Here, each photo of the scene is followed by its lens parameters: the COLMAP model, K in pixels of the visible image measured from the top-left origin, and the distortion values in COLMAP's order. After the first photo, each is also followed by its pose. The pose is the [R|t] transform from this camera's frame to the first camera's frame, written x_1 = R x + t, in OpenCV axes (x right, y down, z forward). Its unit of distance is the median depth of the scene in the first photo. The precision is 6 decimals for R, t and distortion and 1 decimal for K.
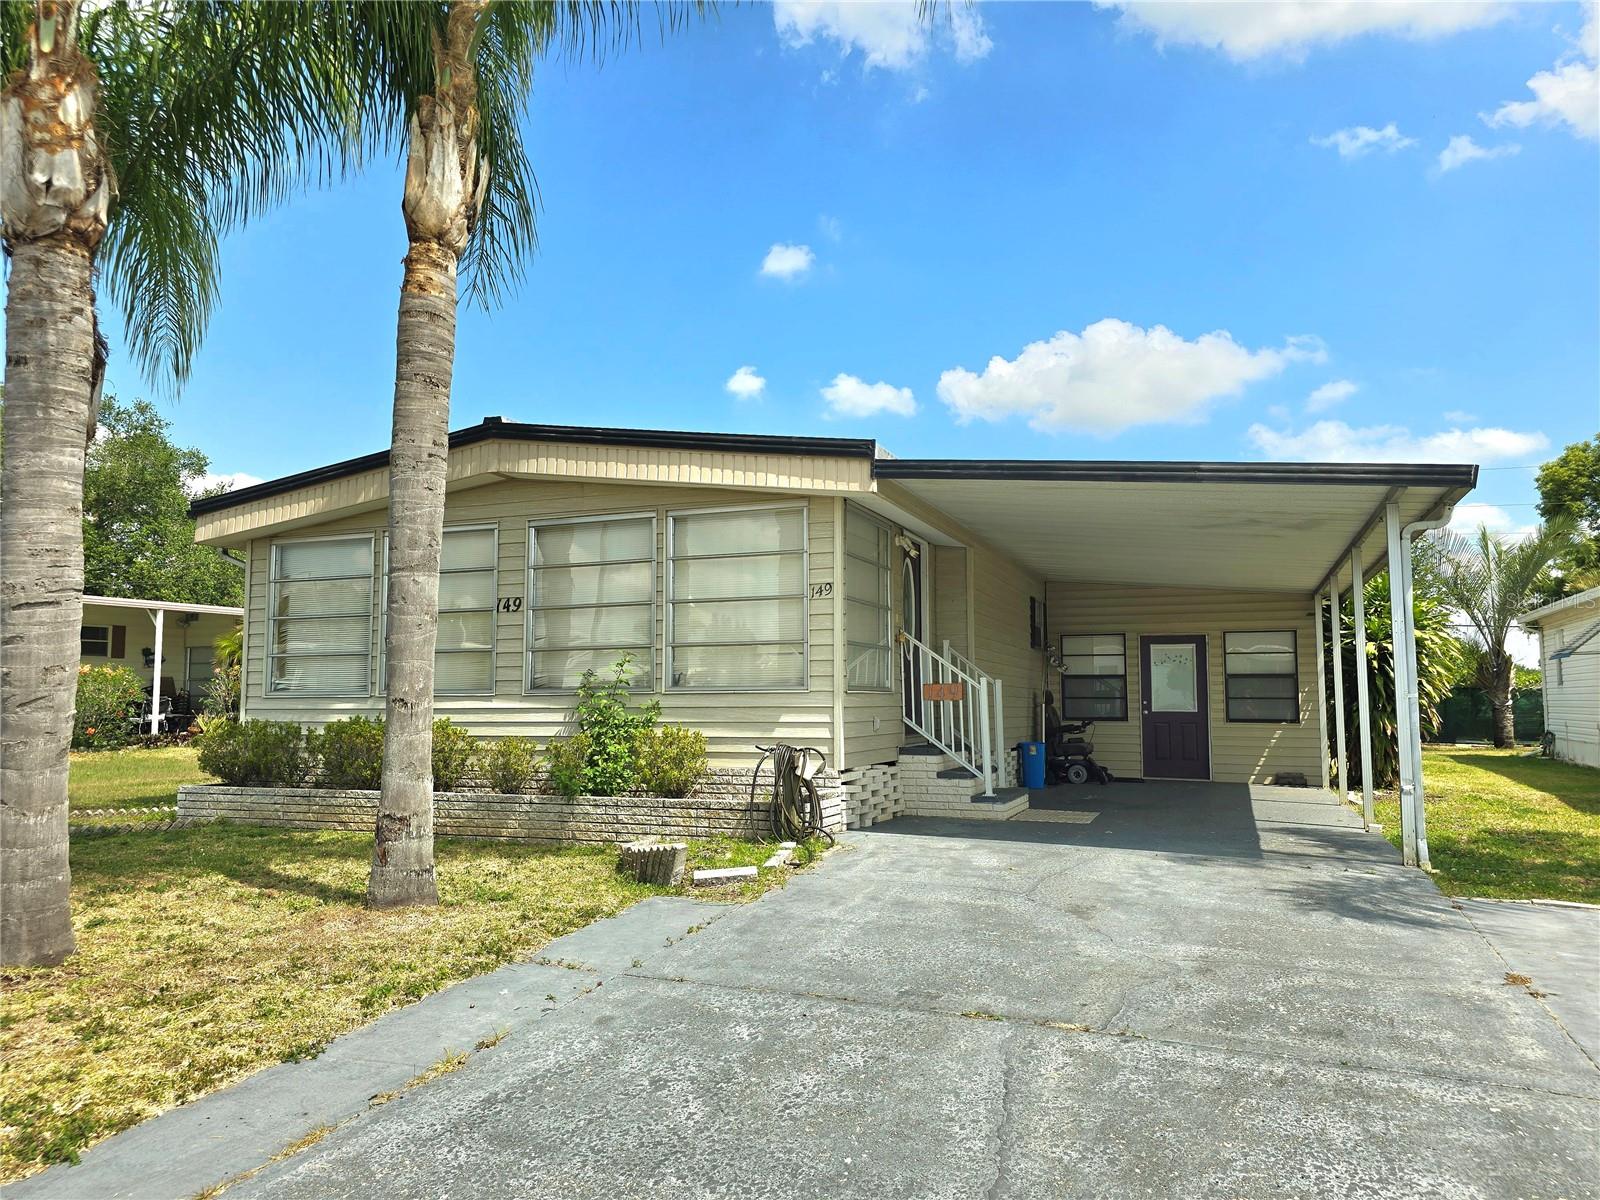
lens RADIAL K [[1068.8, 0, 800.0], [0, 1068.8, 600.0], [0, 0, 1]] dist [0.047260, -0.043223]
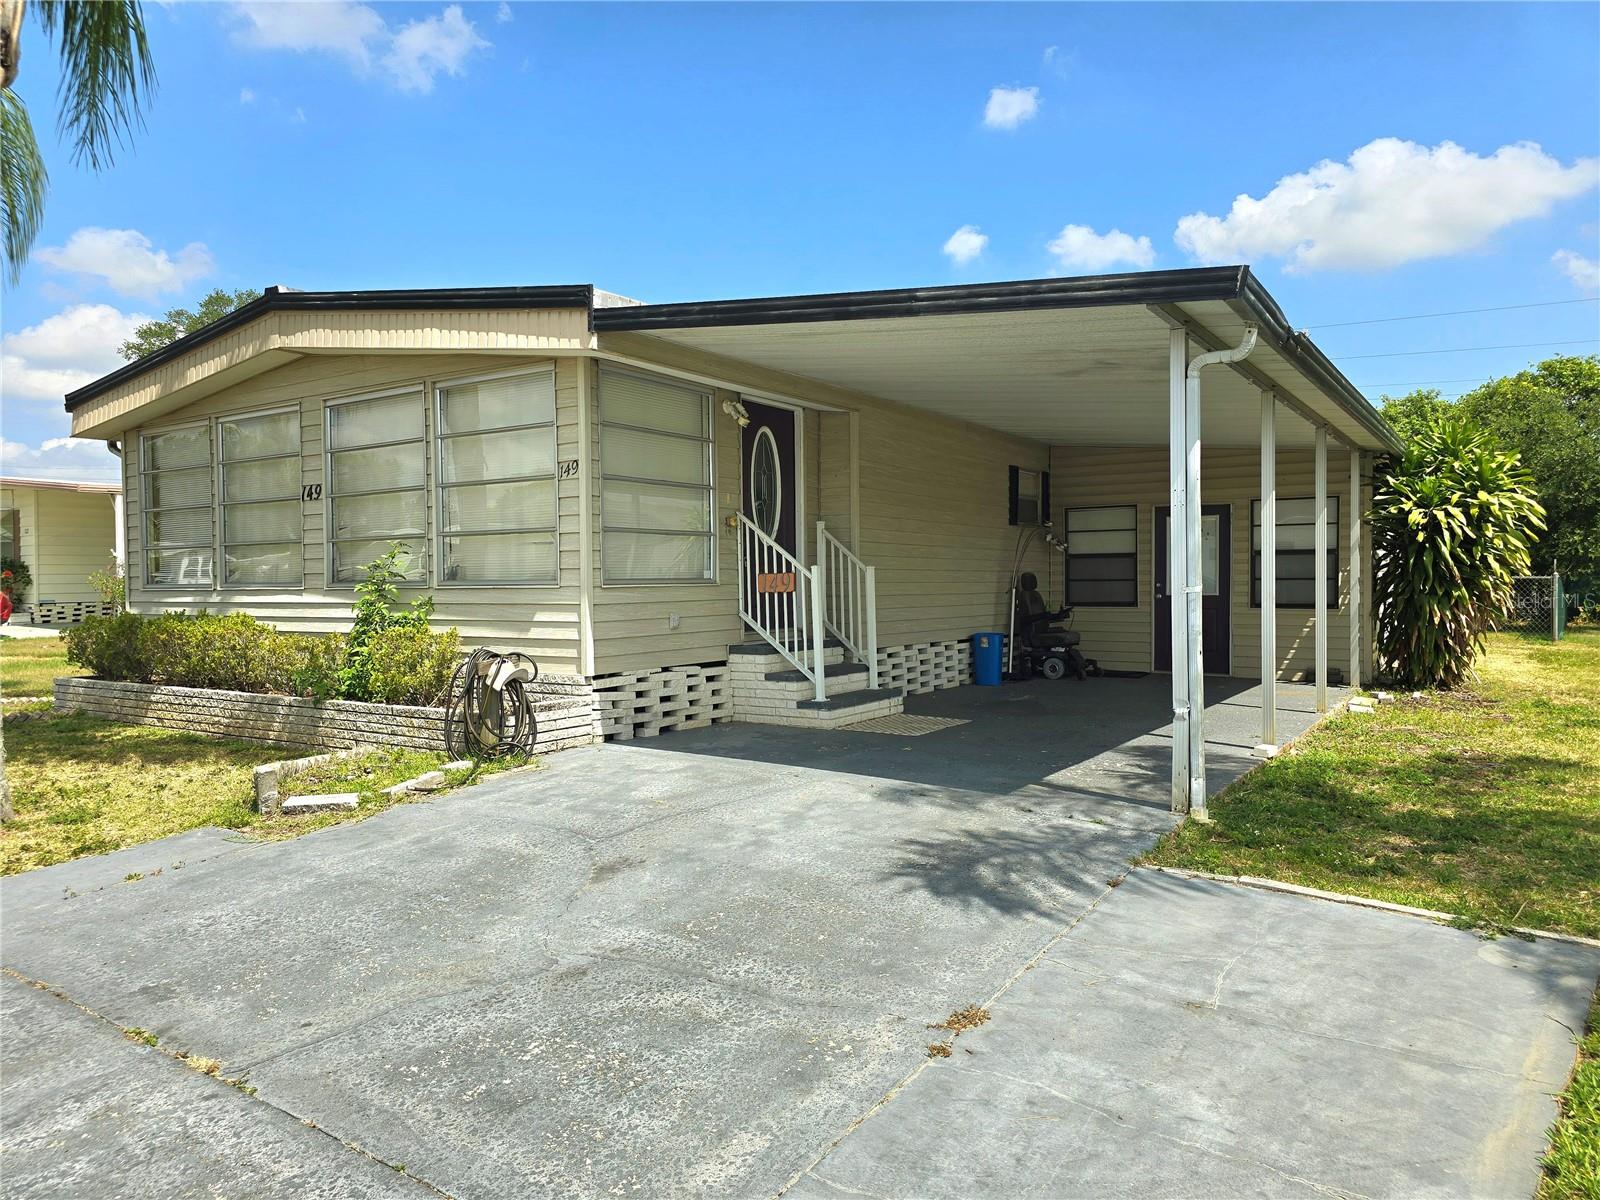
lens RADIAL K [[1068.8, 0, 800.0], [0, 1068.8, 600.0], [0, 0, 1]] dist [0.047260, -0.043223]
pose [[0.979553, -0.004143, -0.201146, 0.355692], [0.027605, 0.993100, 0.113975, 0.002293], [0.199285, -0.117197, 0.972908, 0.174593]]
